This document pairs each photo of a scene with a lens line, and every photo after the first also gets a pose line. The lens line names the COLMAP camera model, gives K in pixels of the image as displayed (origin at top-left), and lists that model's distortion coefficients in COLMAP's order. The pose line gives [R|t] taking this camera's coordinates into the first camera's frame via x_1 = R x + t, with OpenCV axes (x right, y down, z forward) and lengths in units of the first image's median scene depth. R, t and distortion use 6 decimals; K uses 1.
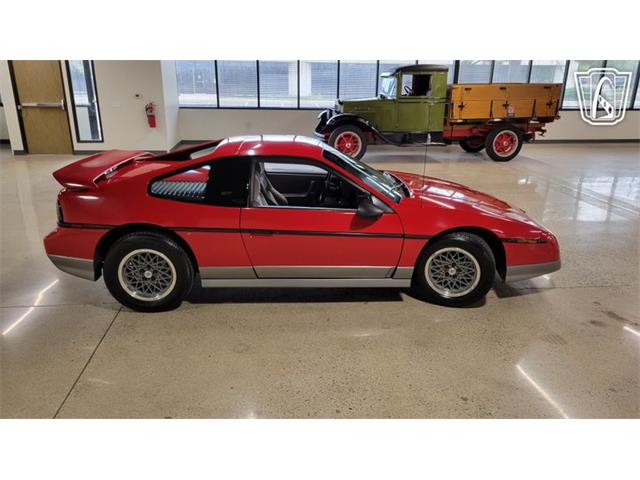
lens RADIAL K [[505.2, 0, 322.2], [0, 505.2, 231.4], [0, 0, 1]] dist [0.026987, -0.008989]
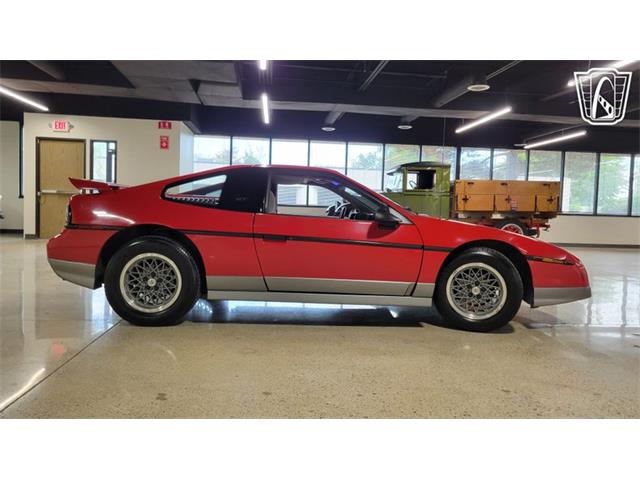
lens RADIAL K [[501.4, 0, 322.8], [0, 501.4, 223.4], [0, 0, 1]] dist [0.024417, -0.002549]
pose [[0.999831, 0.017464, -0.005691, -0.023465], [-0.018358, 0.960357, -0.278167, 0.228426], [0.000608, 0.278224, 0.960516, 0.074923]]
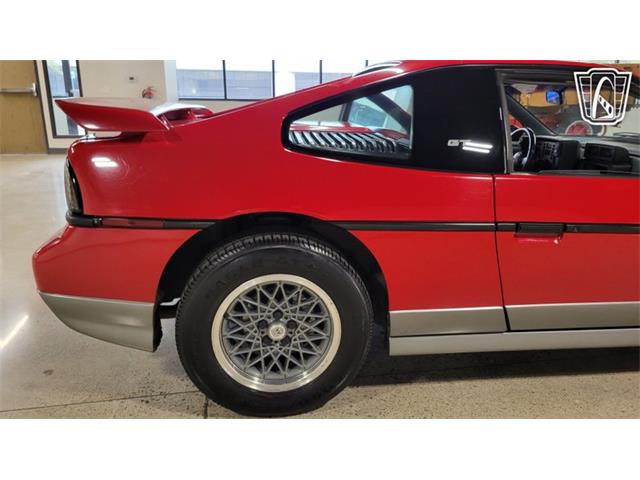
lens RADIAL K [[501.4, 0, 322.8], [0, 501.4, 223.4], [0, 0, 1]] dist [0.024417, -0.002549]
pose [[0.997734, -0.020192, 0.064185, -0.323353], [0.023321, 0.998557, -0.048376, 0.013033], [-0.063115, 0.049764, 0.996765, 0.549330]]
